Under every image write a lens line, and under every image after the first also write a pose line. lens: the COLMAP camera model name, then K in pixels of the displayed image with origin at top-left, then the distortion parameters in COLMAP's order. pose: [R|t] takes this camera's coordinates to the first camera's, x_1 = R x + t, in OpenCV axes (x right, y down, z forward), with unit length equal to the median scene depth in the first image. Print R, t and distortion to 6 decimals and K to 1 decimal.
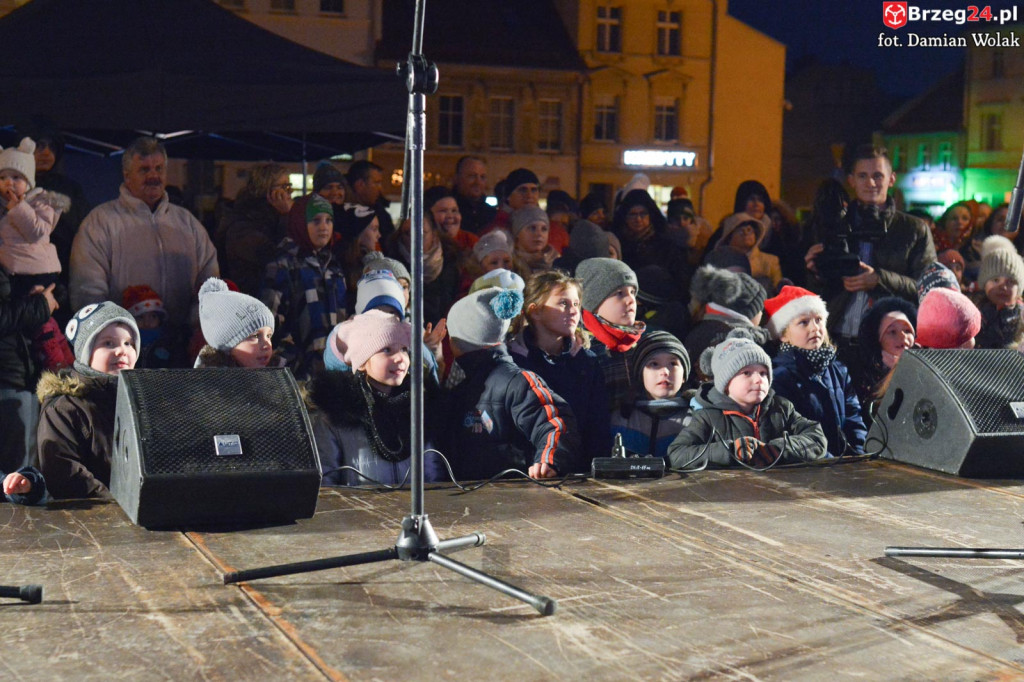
lens RADIAL K [[1749.4, 0, 512.0], [0, 1749.4, 341.0], [0, 0, 1]] dist [-0.084451, 0.266655]
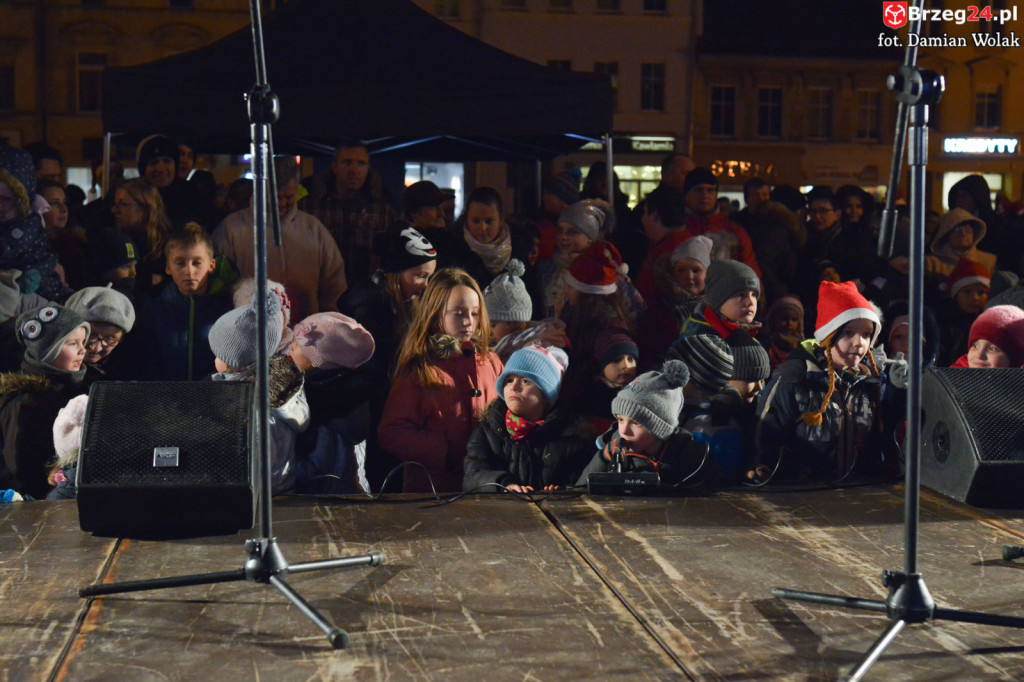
lens RADIAL K [[1650.7, 0, 450.4], [0, 1650.7, 339.3], [0, 0, 1]] dist [-0.053270, 0.000205]
pose [[0.967336, 0.011108, -0.253253, 0.255479], [-0.008078, 0.999883, 0.012998, -0.025718], [0.253367, -0.010528, 0.967313, 0.087605]]
